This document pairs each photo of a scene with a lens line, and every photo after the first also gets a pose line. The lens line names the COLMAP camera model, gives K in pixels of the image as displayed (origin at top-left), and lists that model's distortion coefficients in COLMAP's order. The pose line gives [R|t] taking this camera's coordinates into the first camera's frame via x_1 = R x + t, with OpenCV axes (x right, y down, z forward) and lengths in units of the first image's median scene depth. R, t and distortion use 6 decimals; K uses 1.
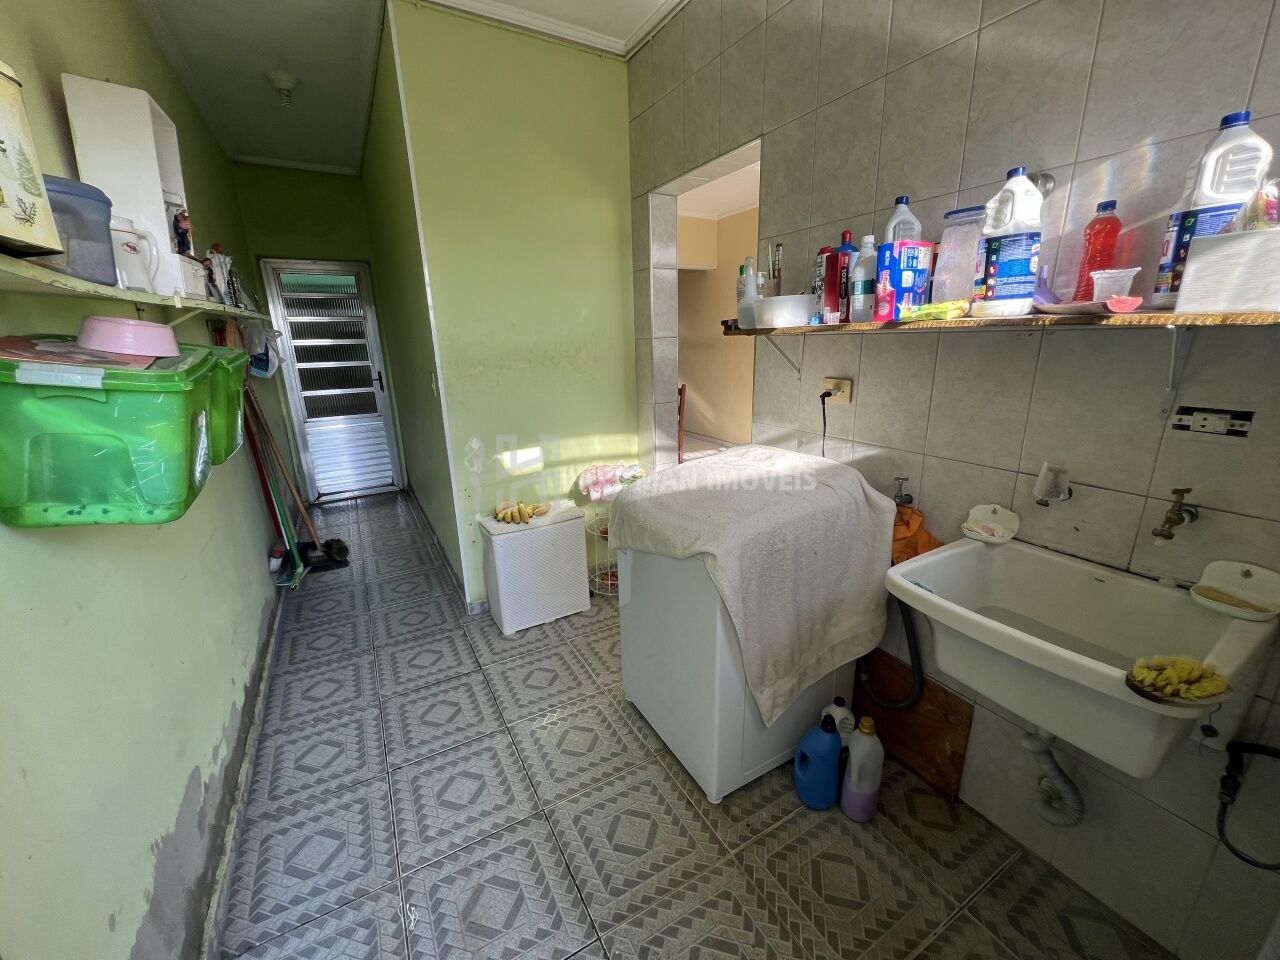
lens RADIAL K [[510.0, 0, 638.2], [0, 510.0, 479.0], [0, 0, 1]] dist [-0.001552, -0.000309]
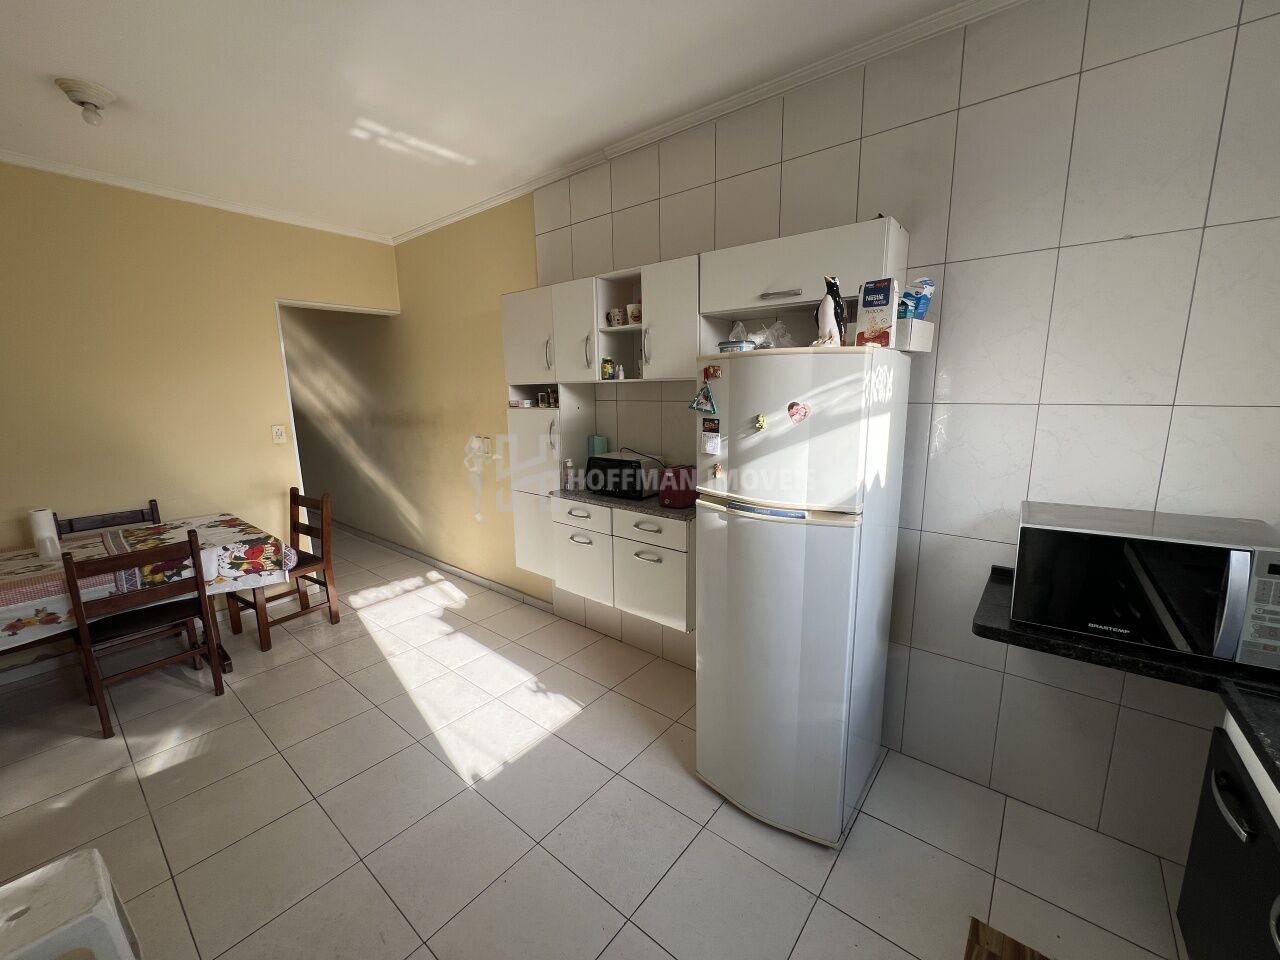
lens RADIAL K [[510.0, 0, 642.2], [0, 510.0, 480.4], [0, 0, 1]] dist [-0.001552, -0.000309]
pose [[0.931978, -0.054089, 0.358456, 0.769937], [0.089084, 0.992657, -0.081829, -0.418799], [-0.351398, 0.108196, 0.929953, 1.084664]]
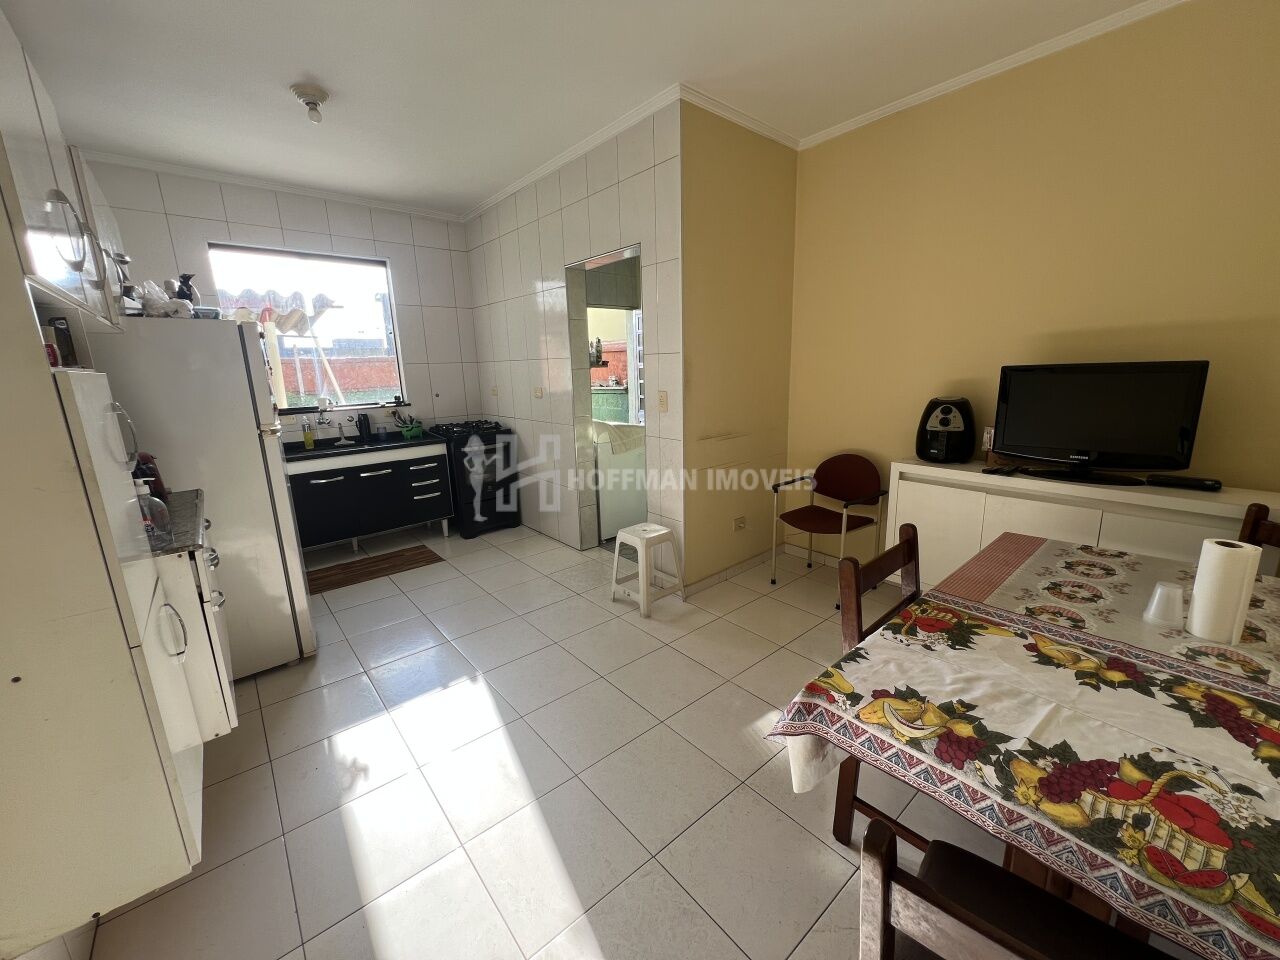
lens RADIAL K [[510.0, 0, 637.2], [0, 510.0, 484.8], [0, 0, 1]] dist [-0.001552, -0.000309]
pose [[-0.982949, 0.089664, -0.160537, 0.511566], [0.000768, 0.875047, 0.484037, -1.052821], [0.183878, 0.475660, -0.860196, 3.668760]]
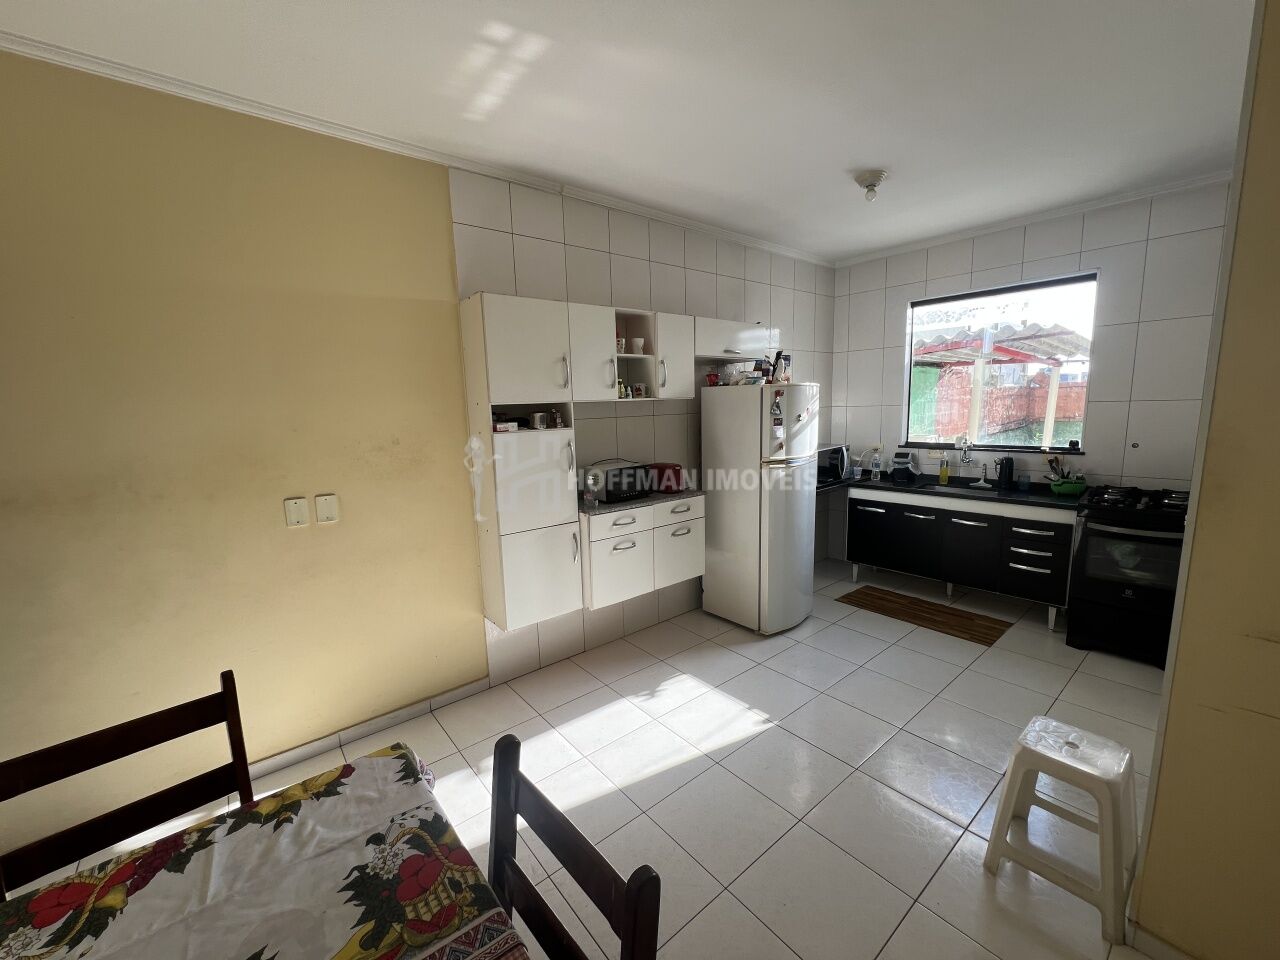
lens RADIAL K [[510.0, 0, 641.8], [0, 510.0, 481.0], [0, 0, 1]] dist [-0.001552, -0.000309]
pose [[-0.165433, -0.120121, 0.978878, -0.601570], [0.298318, 0.939962, 0.165763, -0.886445], [-0.940020, 0.319439, -0.119667, 2.855510]]
